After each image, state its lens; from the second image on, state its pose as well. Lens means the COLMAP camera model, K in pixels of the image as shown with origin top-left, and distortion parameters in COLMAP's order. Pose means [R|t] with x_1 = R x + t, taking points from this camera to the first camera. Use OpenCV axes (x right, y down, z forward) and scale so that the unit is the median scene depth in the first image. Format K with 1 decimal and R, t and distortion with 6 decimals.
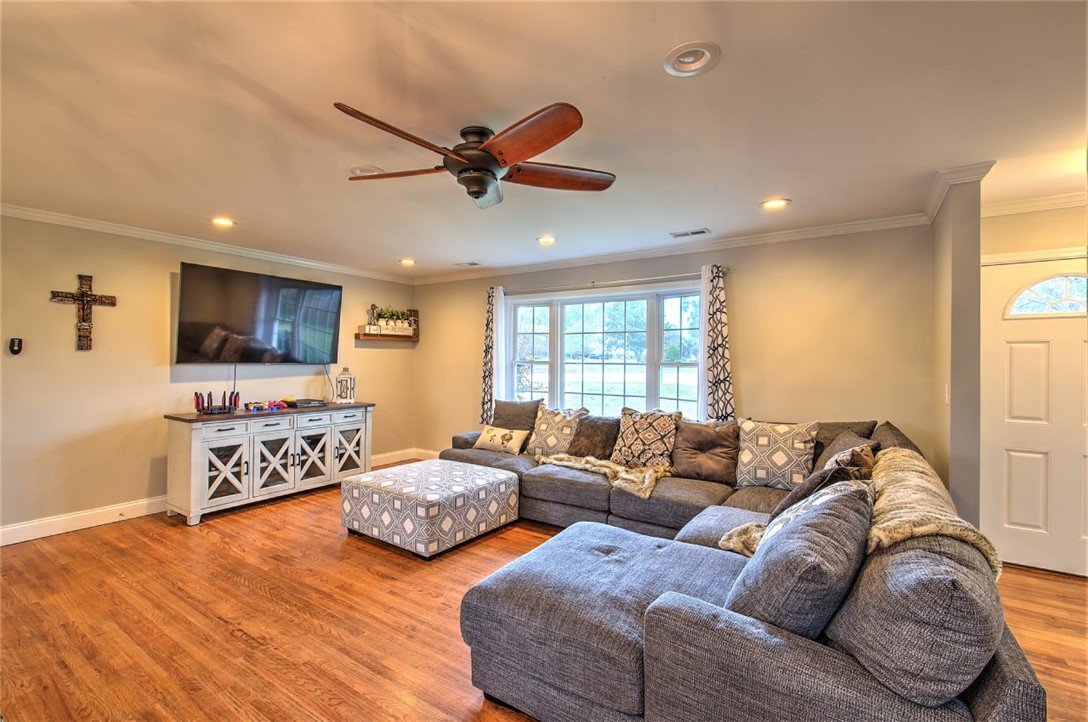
lens RADIAL K [[465.9, 0, 527.4], [0, 465.9, 363.4], [0, 0, 1]] dist [0.001258, -0.000645]
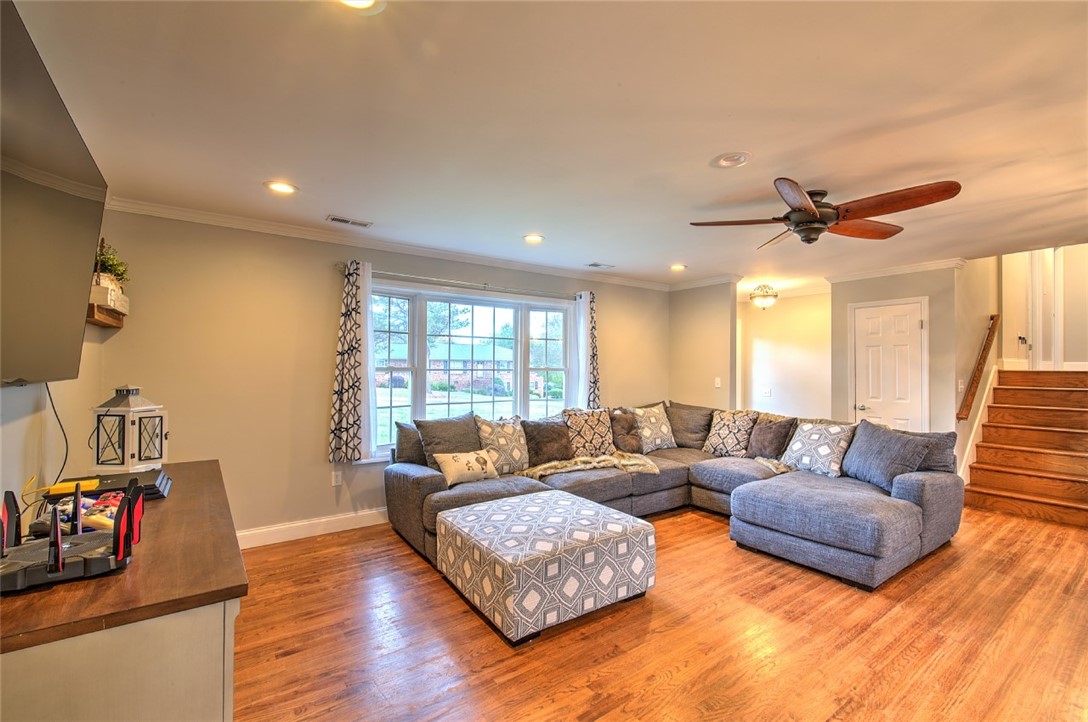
lens RADIAL K [[465.9, 0, 545.2], [0, 465.9, 366.3], [0, 0, 1]] dist [0.001258, -0.000645]
pose [[0.352878, -0.013719, 0.935569, -0.913810], [0.001243, 0.999898, 0.014194, -0.025922], [-0.935668, -0.003846, 0.352859, 0.706264]]
